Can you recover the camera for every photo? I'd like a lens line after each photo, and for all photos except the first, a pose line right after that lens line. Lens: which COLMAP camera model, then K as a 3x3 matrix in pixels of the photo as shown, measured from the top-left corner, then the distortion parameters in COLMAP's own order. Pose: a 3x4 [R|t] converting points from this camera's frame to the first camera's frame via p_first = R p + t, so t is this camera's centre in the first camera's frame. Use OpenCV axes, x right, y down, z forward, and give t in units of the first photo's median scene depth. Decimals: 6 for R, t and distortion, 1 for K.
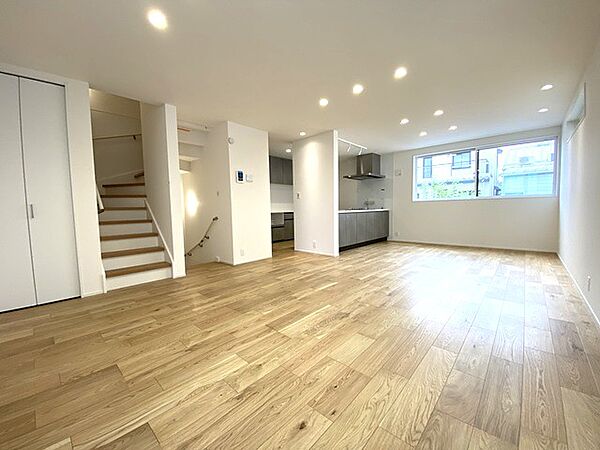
lens RADIAL K [[245.8, 0, 302.2], [0, 245.8, 226.3], [0, 0, 1]] dist [-0.006345, -0.003300]
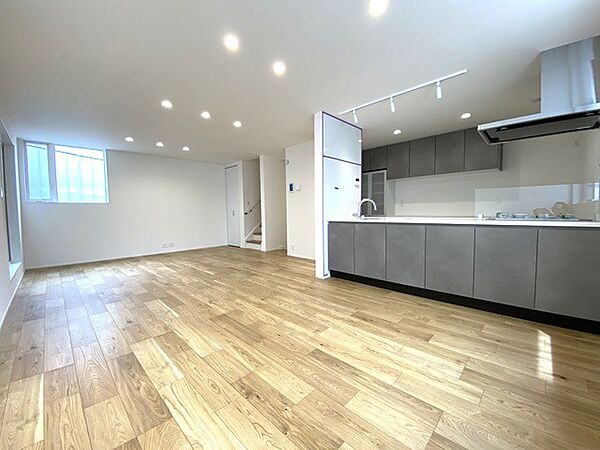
lens RADIAL K [[245.8, 0, 298.6], [0, 245.8, 223.4], [0, 0, 1]] dist [-0.006345, -0.003300]
pose [[-0.041563, 0.073257, -0.996447, 0.905673], [-0.062541, 0.995162, 0.075771, -0.102228], [0.997177, 0.065468, -0.036780, 0.965263]]
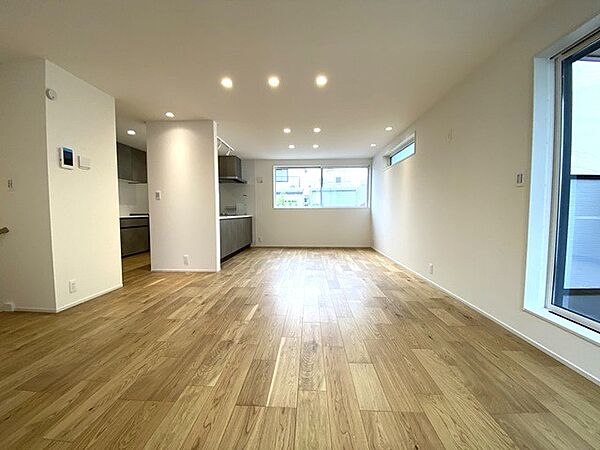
lens RADIAL K [[245.8, 0, 304.7], [0, 245.8, 222.3], [0, 0, 1]] dist [-0.006345, -0.003300]
pose [[0.759342, -0.005782, 0.650666, -0.176968], [0.030063, 0.999204, -0.026206, -0.014071], [-0.649997, 0.039461, 0.758911, 0.173291]]
